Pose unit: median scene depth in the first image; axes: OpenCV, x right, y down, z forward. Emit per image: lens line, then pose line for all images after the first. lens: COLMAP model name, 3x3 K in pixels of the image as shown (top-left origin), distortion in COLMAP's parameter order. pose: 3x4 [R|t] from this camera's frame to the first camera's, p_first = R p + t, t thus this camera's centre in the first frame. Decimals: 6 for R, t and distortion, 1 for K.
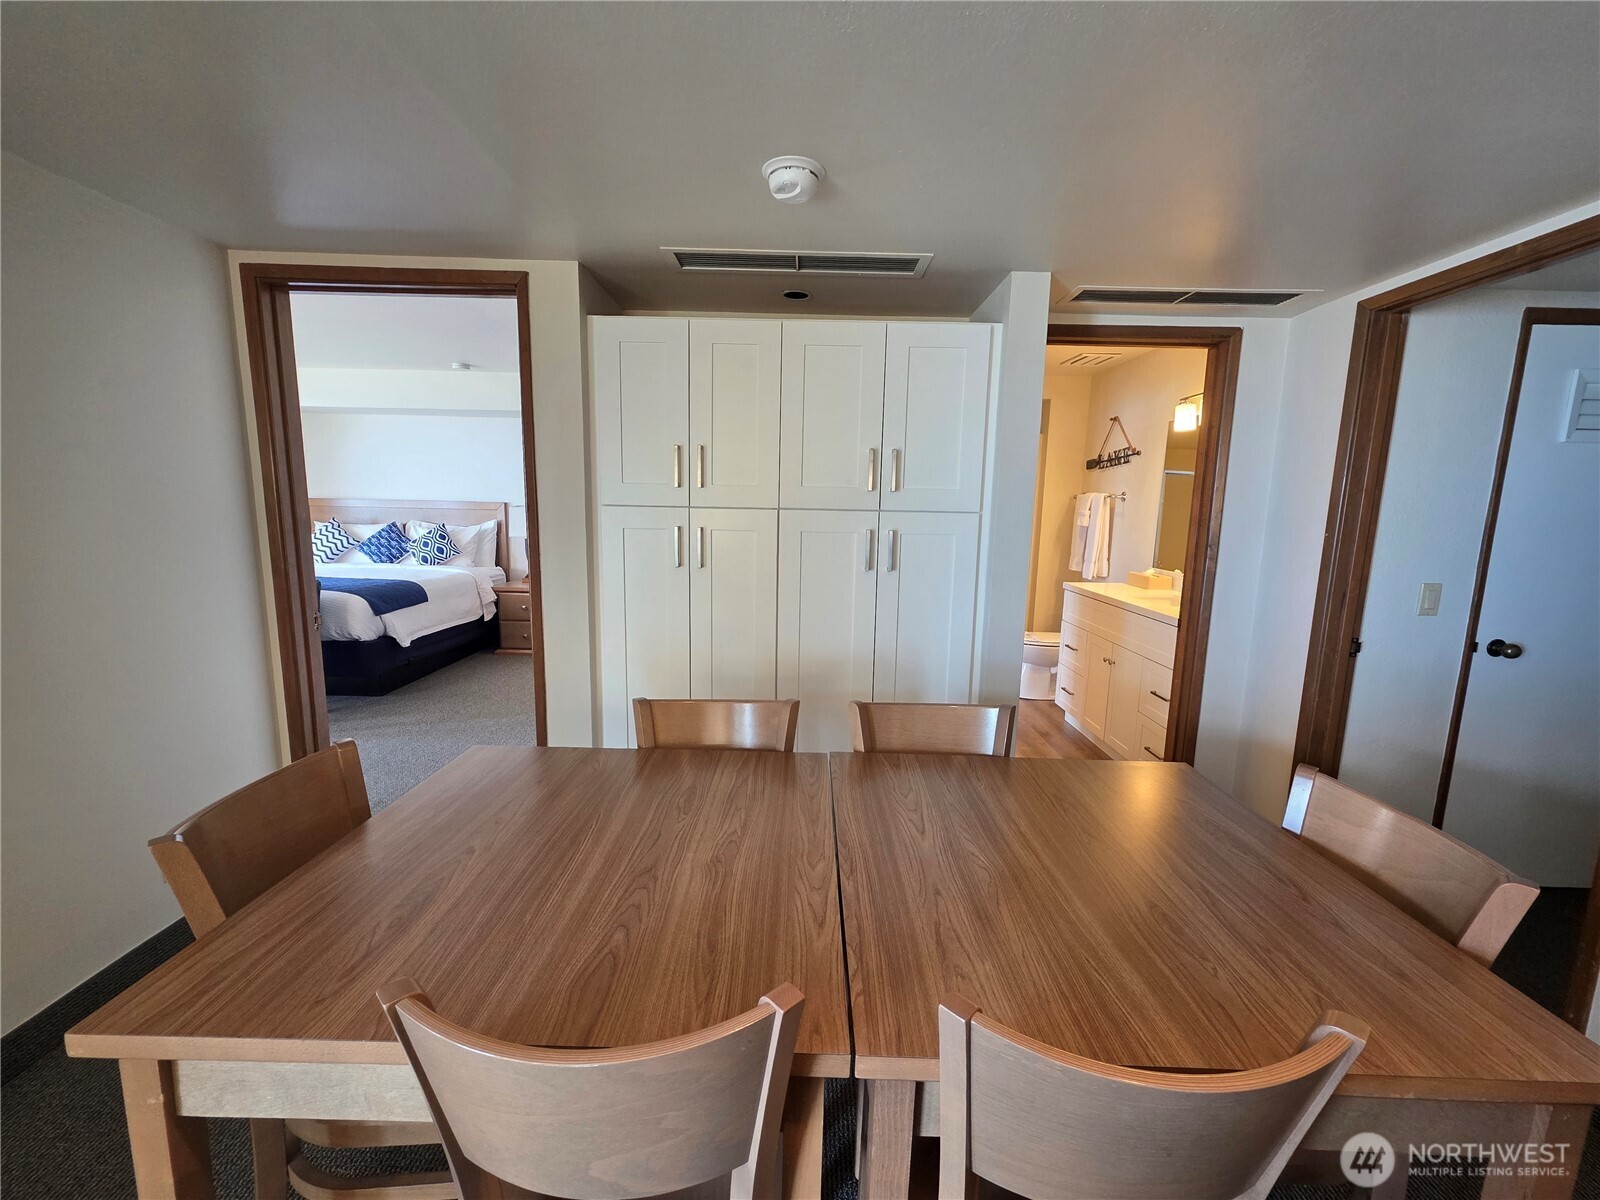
lens RADIAL K [[637.8, 0, 800.0], [0, 637.8, 600.0], [0, 0, 1]] dist [0.001862, -0.000036]
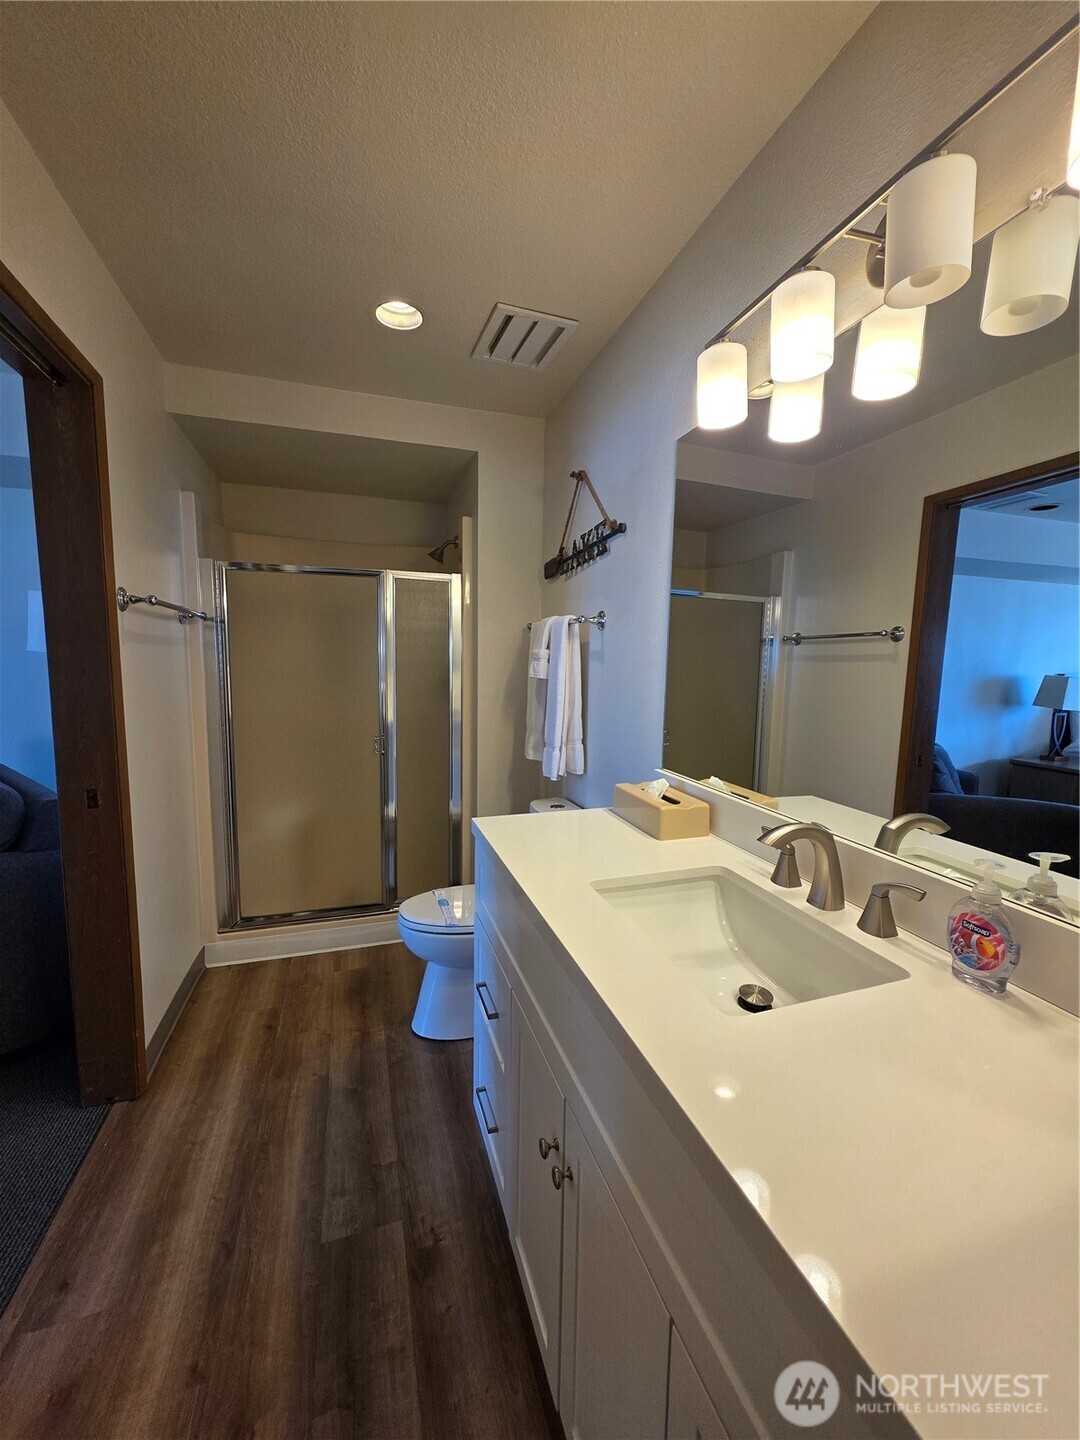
lens RADIAL K [[574.0, 0, 540.0], [0, 574.0, 720.0], [0, 0, 1]] dist [0.001862, -0.000036]
pose [[0.950832, -0.041449, 0.306922, 0.308248], [0.053310, 0.998116, -0.030359, -0.069212], [-0.305086, 0.045229, 0.951250, 0.567558]]
